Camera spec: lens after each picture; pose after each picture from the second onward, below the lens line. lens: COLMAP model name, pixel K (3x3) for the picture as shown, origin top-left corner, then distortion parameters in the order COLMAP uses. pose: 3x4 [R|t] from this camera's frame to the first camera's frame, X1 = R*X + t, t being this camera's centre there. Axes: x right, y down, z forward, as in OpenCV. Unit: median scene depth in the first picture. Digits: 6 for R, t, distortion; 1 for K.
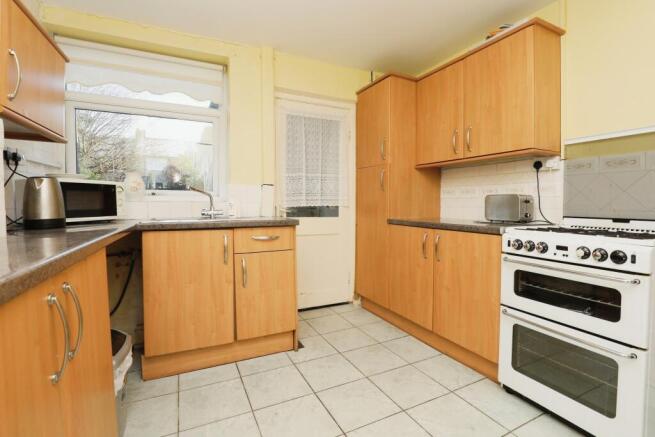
lens RADIAL K [[309.6, 0, 331.3], [0, 309.6, 205.6], [0, 0, 1]] dist [-0.018912, 0.000238]
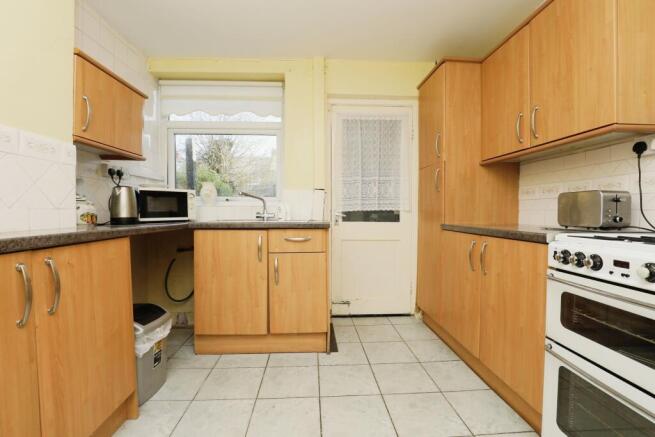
lens RADIAL K [[308.3, 0, 327.5], [0, 308.3, 211.6], [0, 0, 1]] dist [-0.015640, 0.000065]
pose [[0.917352, -0.002290, -0.398071, 0.284230], [-0.001287, 0.999961, -0.008718, 0.018948], [0.398076, 0.008510, 0.917313, 0.081282]]
